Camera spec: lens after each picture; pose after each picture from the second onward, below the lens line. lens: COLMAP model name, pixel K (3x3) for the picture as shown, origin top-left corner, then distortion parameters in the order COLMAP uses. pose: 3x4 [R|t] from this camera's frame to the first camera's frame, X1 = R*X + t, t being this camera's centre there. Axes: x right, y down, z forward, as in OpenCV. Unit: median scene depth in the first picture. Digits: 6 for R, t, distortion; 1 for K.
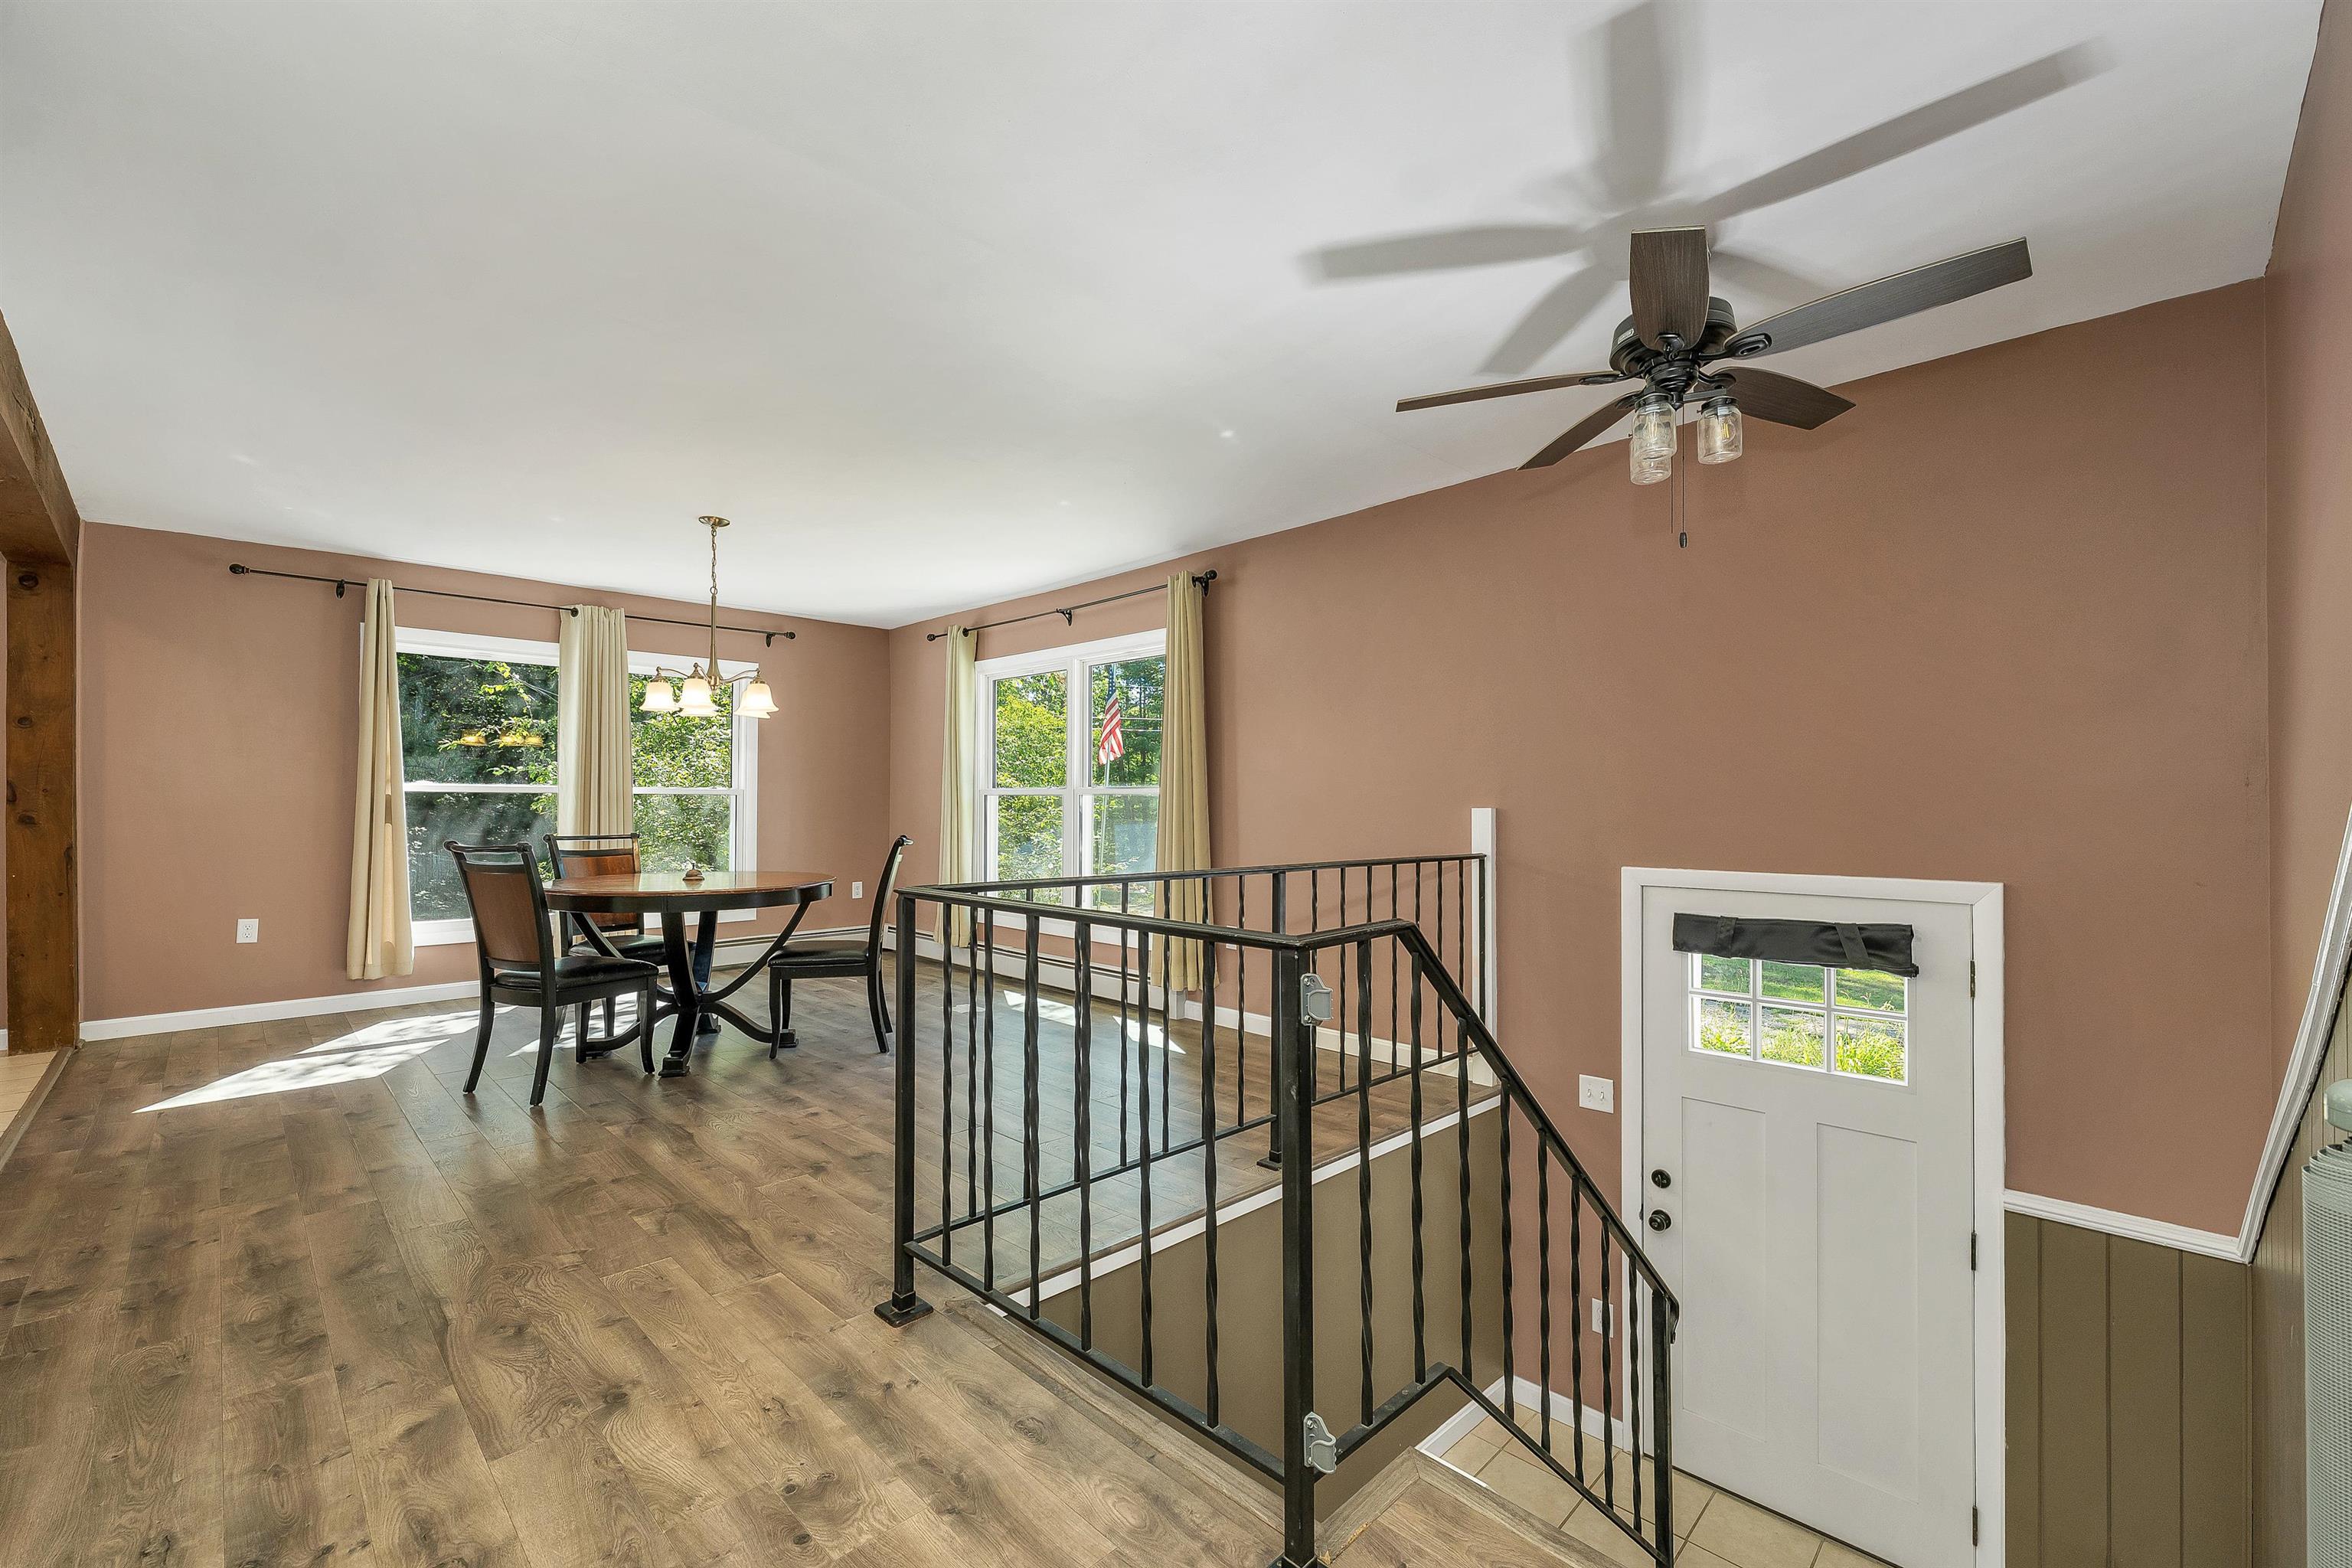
lens RADIAL K [[978.2, 0, 1184.4], [0, 978.2, 803.1], [0, 0, 1]] dist [0.001597, -0.000214]
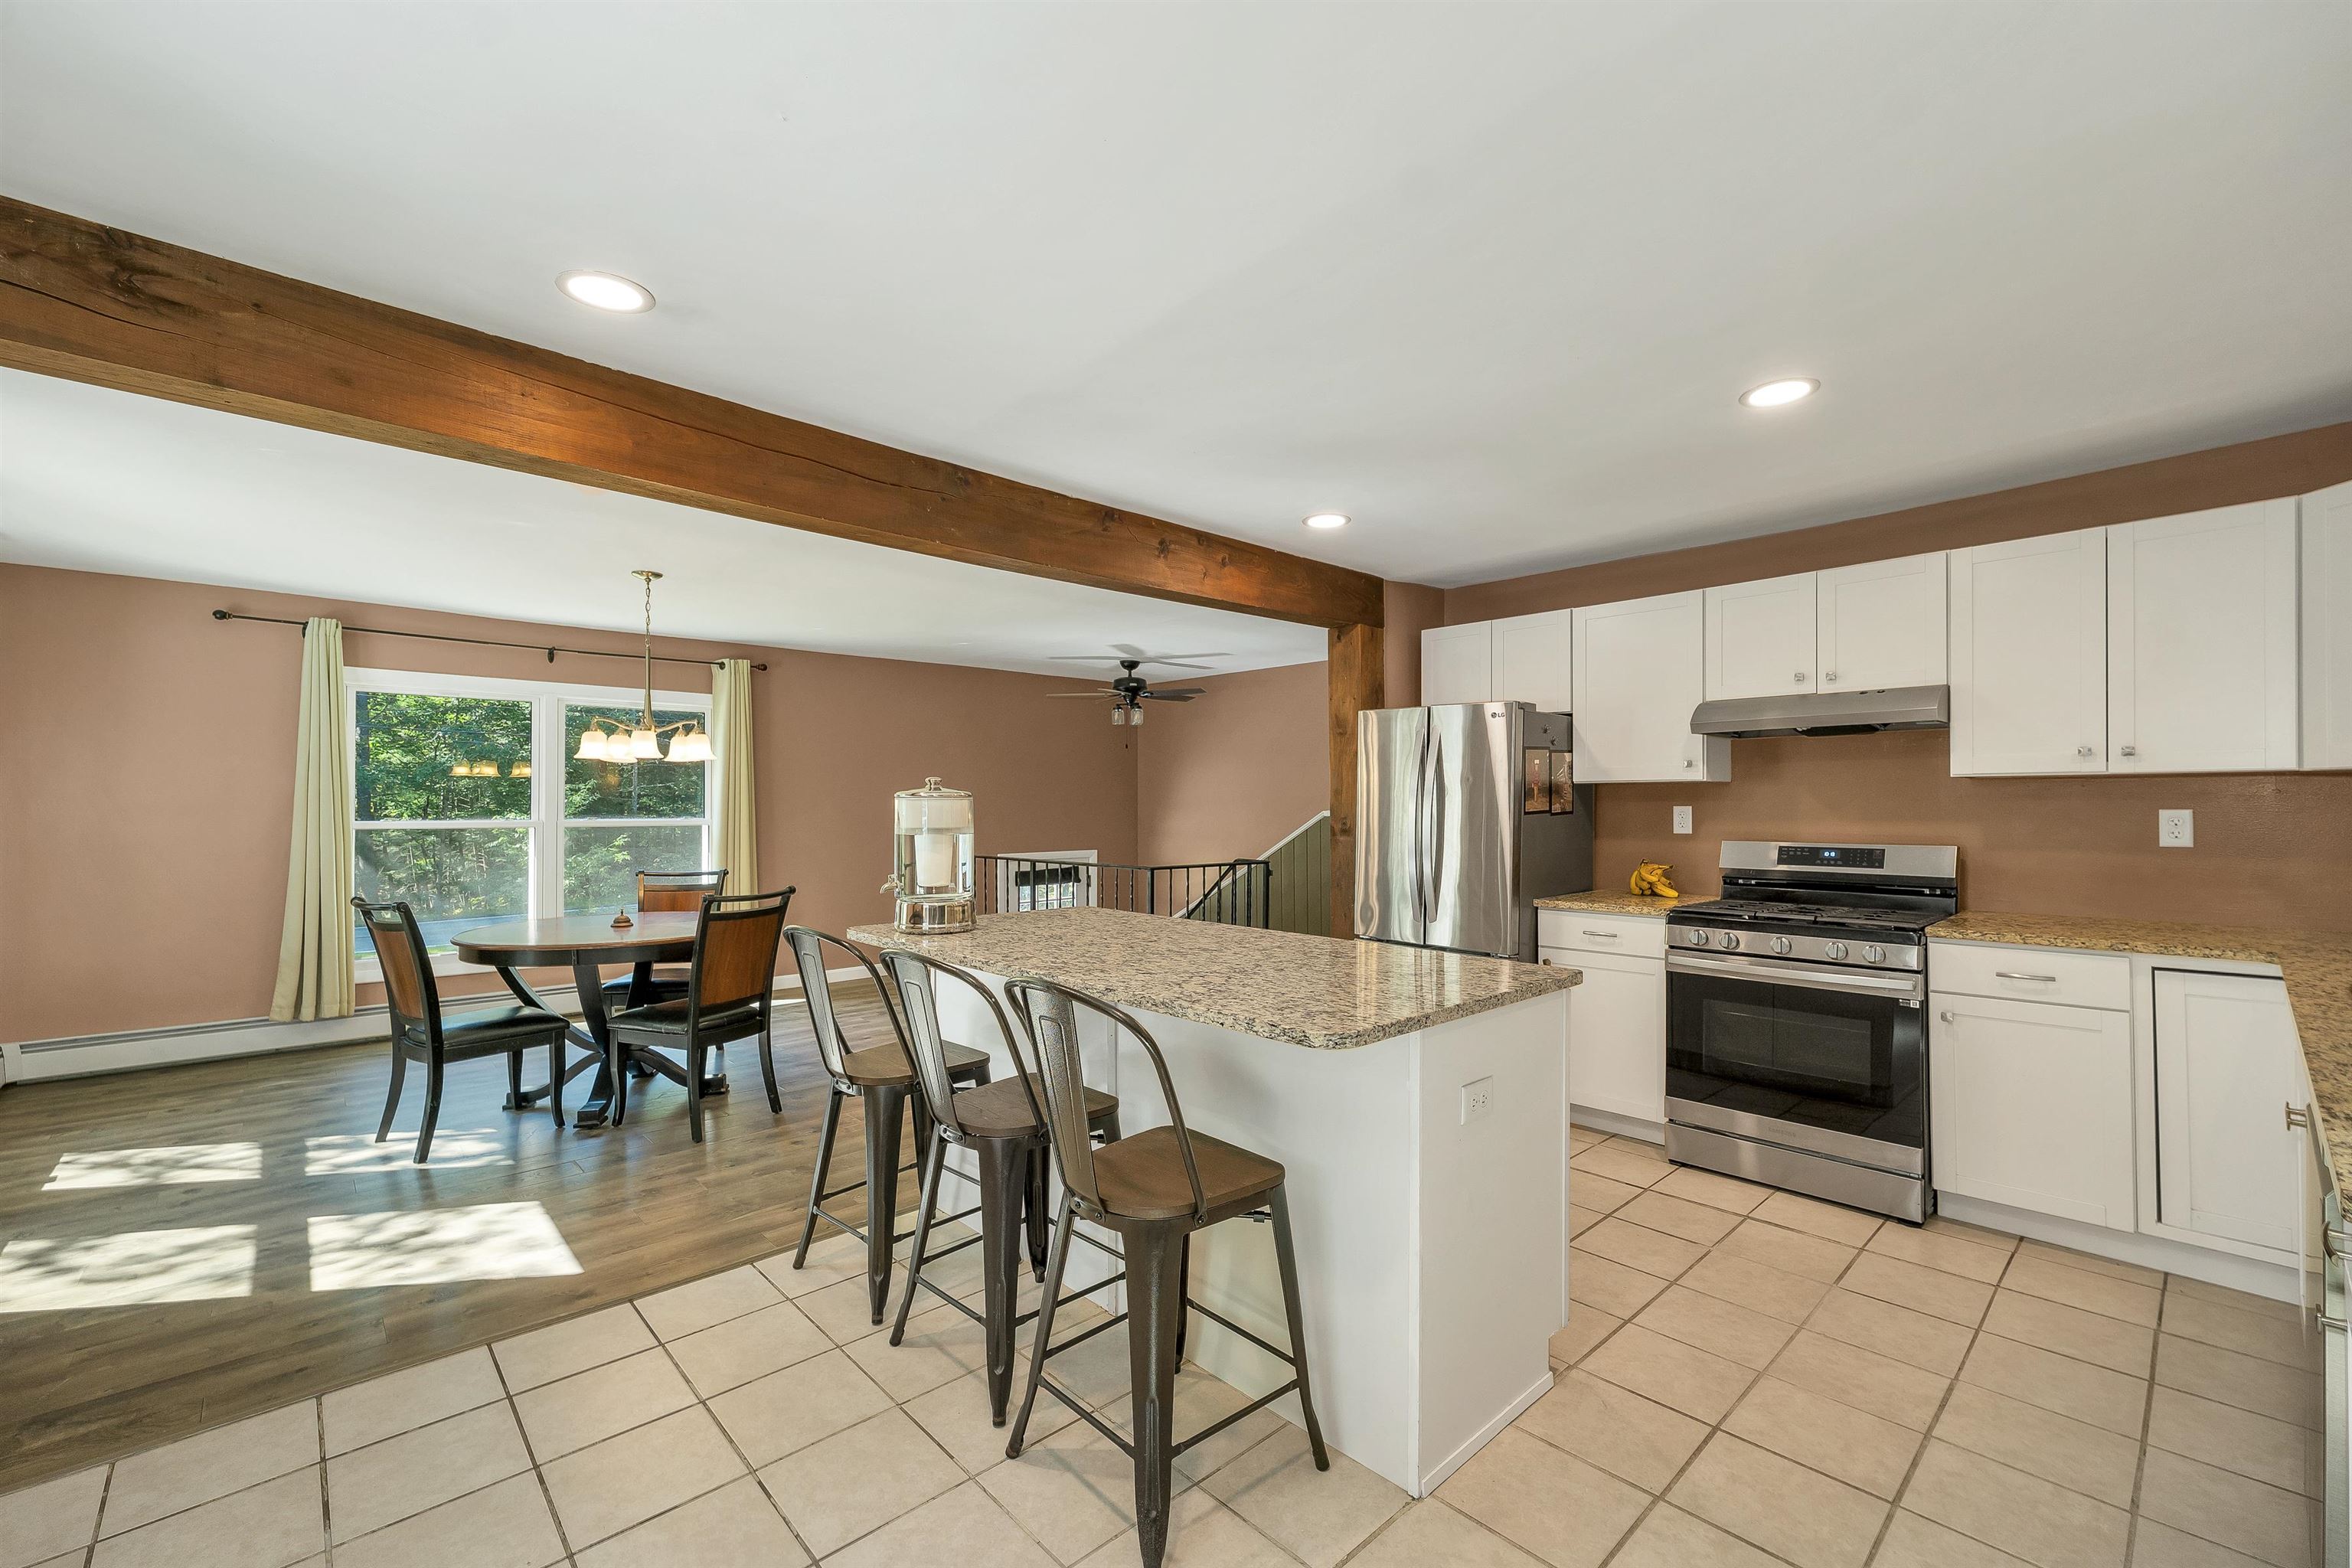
lens RADIAL K [[983.1, 0, 1170.5], [0, 983.1, 798.9], [0, 0, 1]] dist [0.008109, 0.000344]
pose [[0.043577, 0.003566, 0.999044, -1.490957], [-0.002327, 0.999991, -0.003468, -0.048158], [-0.999047, -0.002174, 0.043585, 0.403936]]
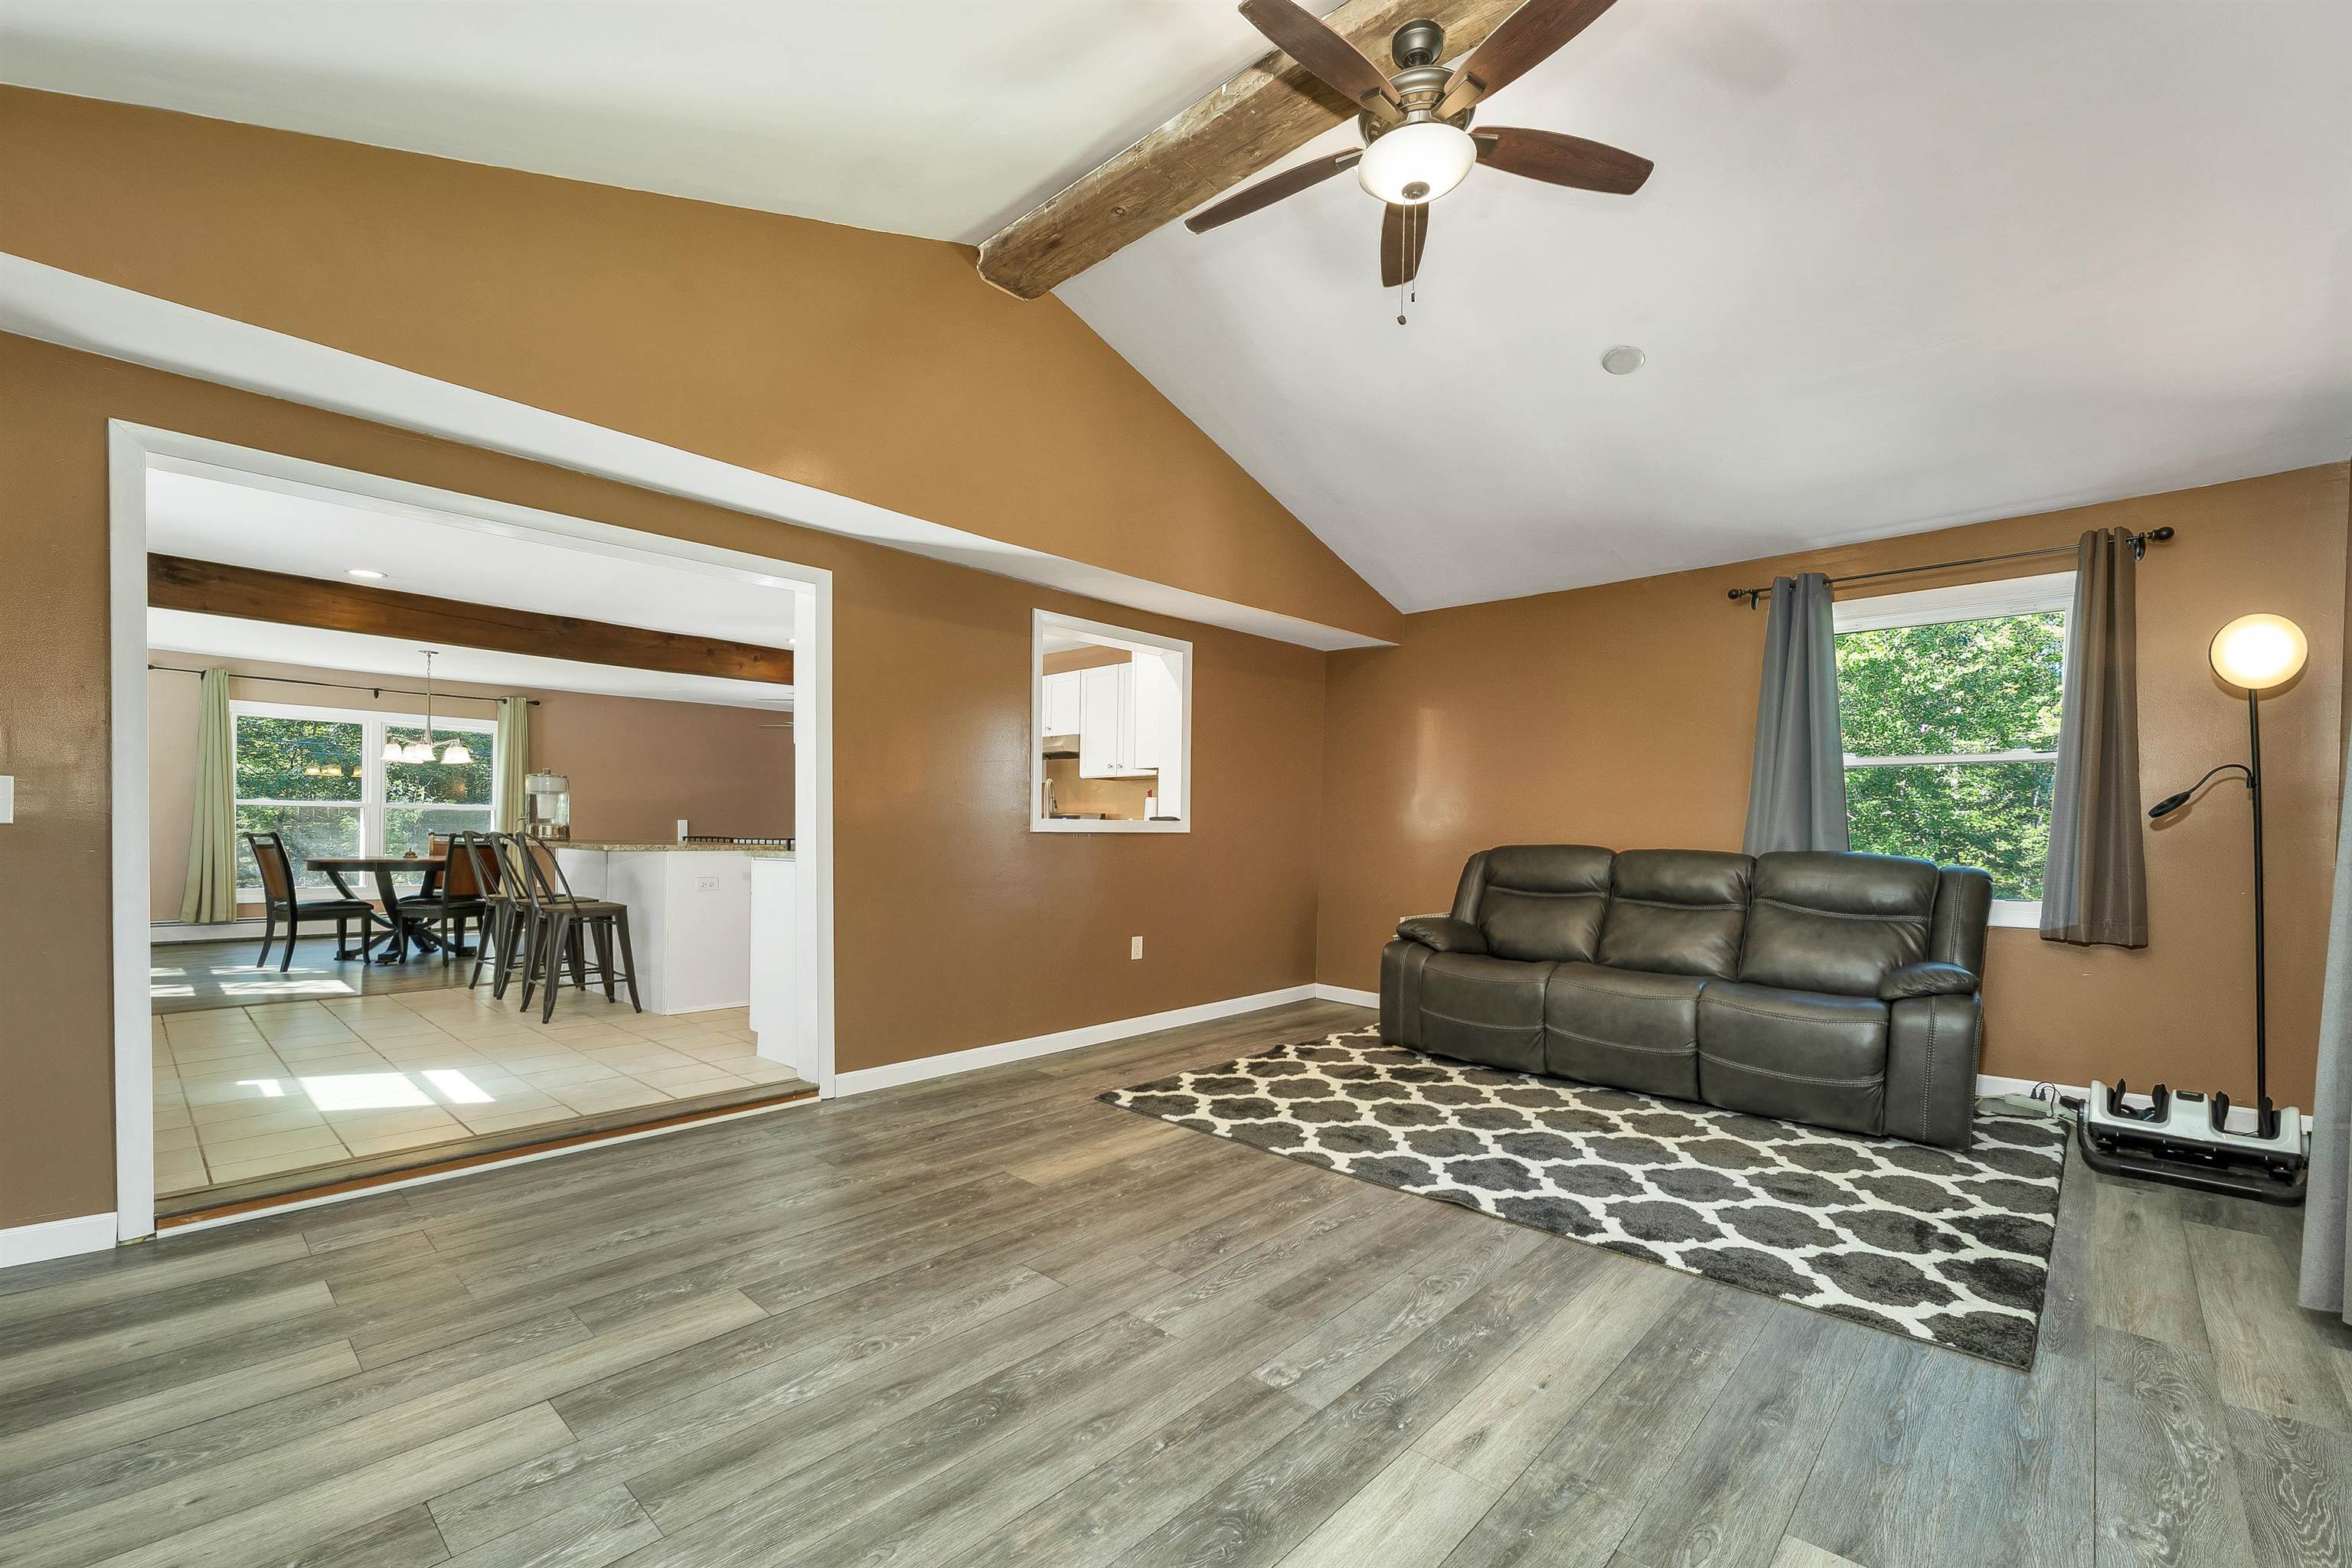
lens RADIAL K [[984.5, 0, 1176.9], [0, 984.5, 831.5], [0, 0, 1]] dist [0.006896, 0.000472]
pose [[-0.047071, -0.003806, 0.998884, -2.327009], [-0.013561, 0.999903, 0.003170, 0.012174], [-0.998800, -0.013396, -0.047118, -0.273403]]
